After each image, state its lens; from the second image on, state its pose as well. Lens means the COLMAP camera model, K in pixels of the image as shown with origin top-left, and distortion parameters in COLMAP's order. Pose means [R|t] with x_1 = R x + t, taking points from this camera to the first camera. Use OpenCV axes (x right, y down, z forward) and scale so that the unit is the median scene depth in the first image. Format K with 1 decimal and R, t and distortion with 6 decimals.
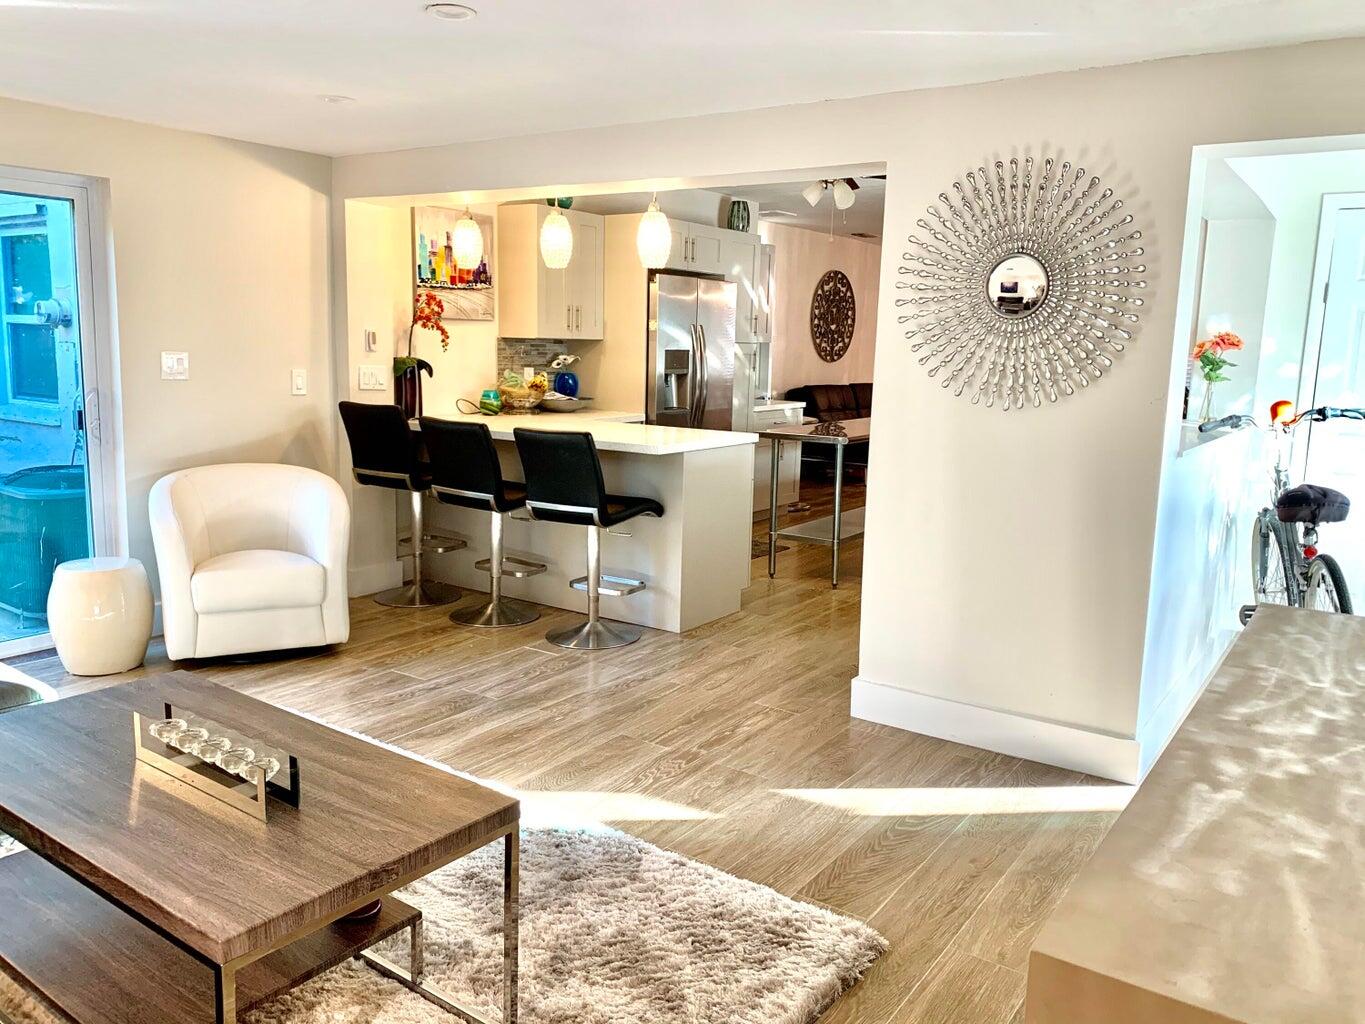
lens RADIAL K [[1032.8, 0, 678.3], [0, 1032.8, 490.9], [0, 0, 1]] dist [0.054547, -0.073368]
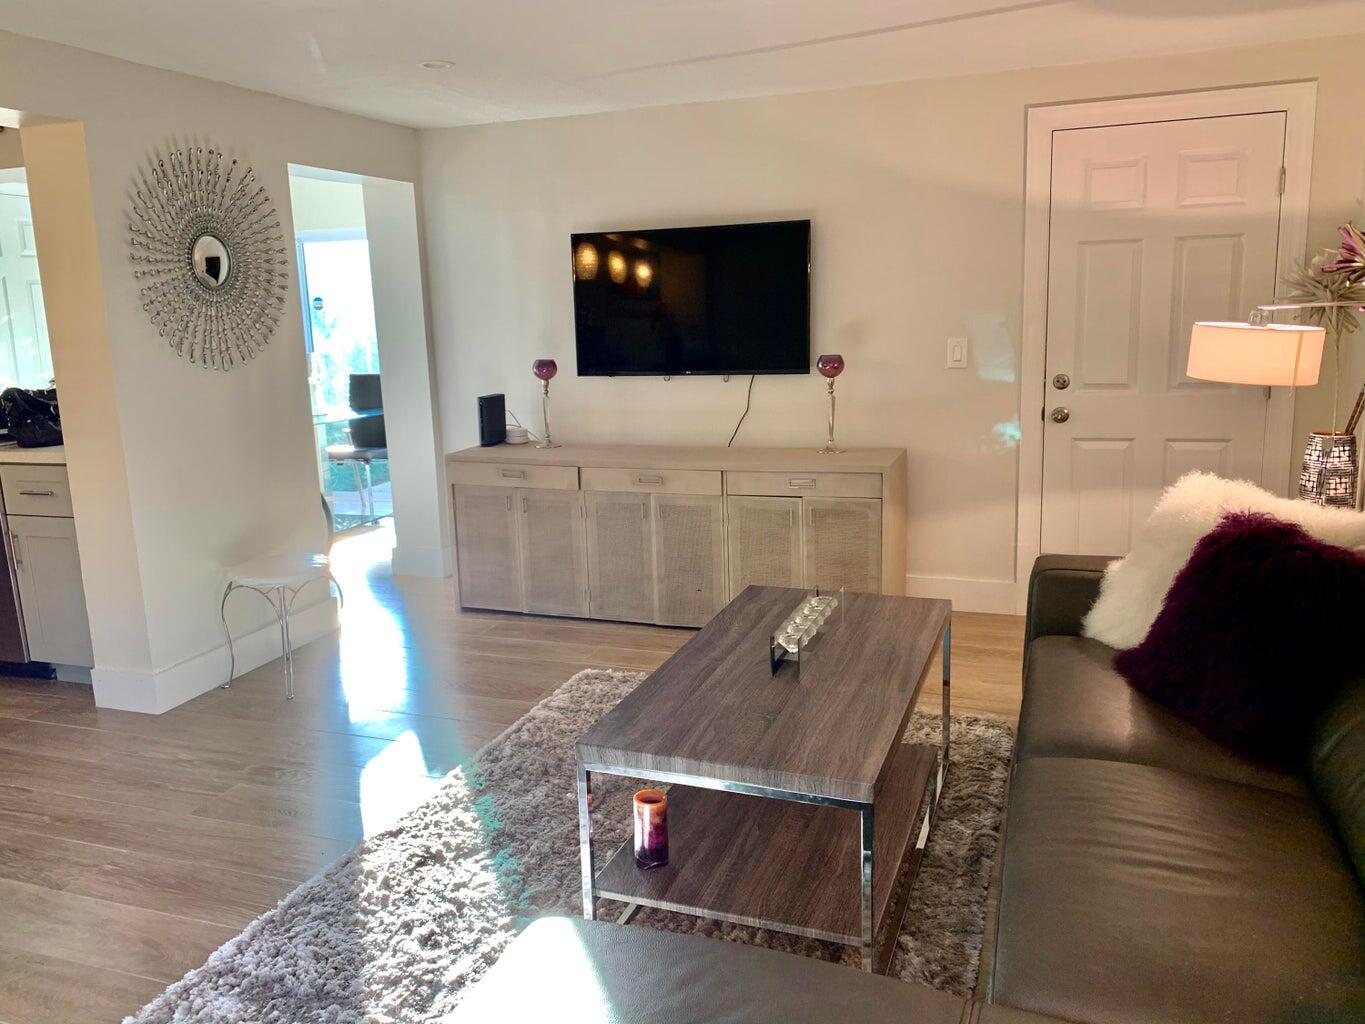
lens RADIAL K [[1032.8, 0, 674.1], [0, 1032.8, 507.6], [0, 0, 1]] dist [0.054547, -0.073368]
pose [[-0.269101, -0.197832, 0.942575, -0.911751], [0.164857, 0.954771, 0.247458, -0.134759], [-0.948898, 0.221981, -0.224315, 0.812811]]
